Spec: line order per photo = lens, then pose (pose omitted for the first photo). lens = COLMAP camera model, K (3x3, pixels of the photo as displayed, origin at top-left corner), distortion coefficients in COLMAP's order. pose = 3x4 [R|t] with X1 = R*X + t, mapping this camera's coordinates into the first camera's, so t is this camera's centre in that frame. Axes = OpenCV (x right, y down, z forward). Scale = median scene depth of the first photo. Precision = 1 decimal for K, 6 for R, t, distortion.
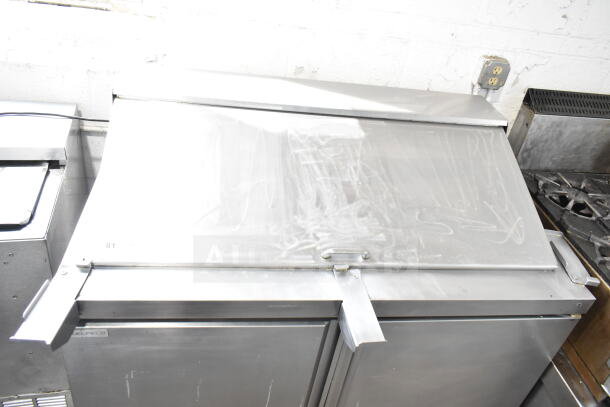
lens RADIAL K [[467.7, 0, 305.0], [0, 467.7, 203.5], [0, 0, 1]] dist [-0.005632, -0.003559]
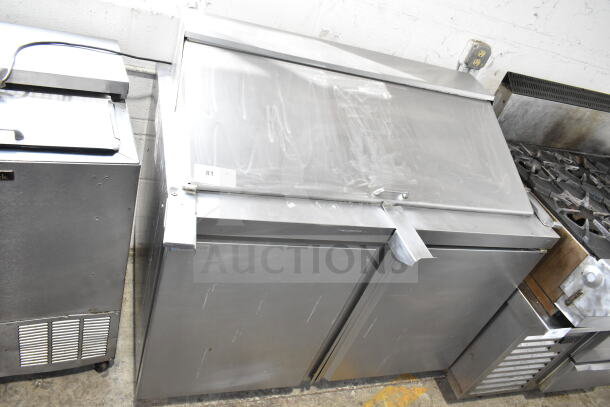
lens RADIAL K [[476.0, 0, 305.0], [0, 476.0, 203.5], [0, 0, 1]] dist [-0.014999, -0.003655]
pose [[0.975872, 0.045961, 0.213450, -0.326177], [-0.060667, 0.996176, 0.062864, 0.057747], [-0.209745, -0.074297, 0.974929, -0.137168]]
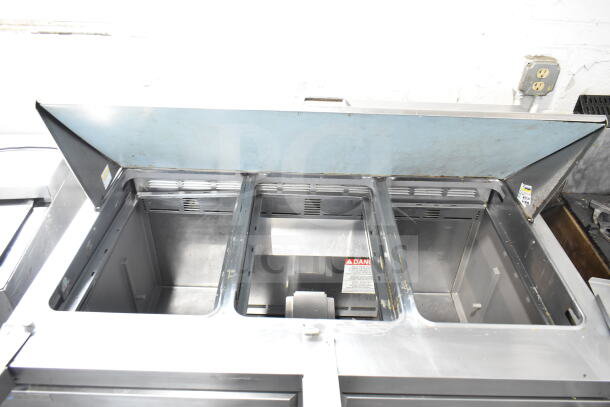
lens RADIAL K [[467.7, 0, 305.0], [0, 467.7, 203.5], [0, 0, 1]] dist [-0.005632, -0.003559]
pose [[0.983046, -0.006171, -0.183258, 0.181253], [0.008938, 0.999858, 0.014279, -0.086097], [0.183144, -0.015675, 0.982961, 0.135082]]
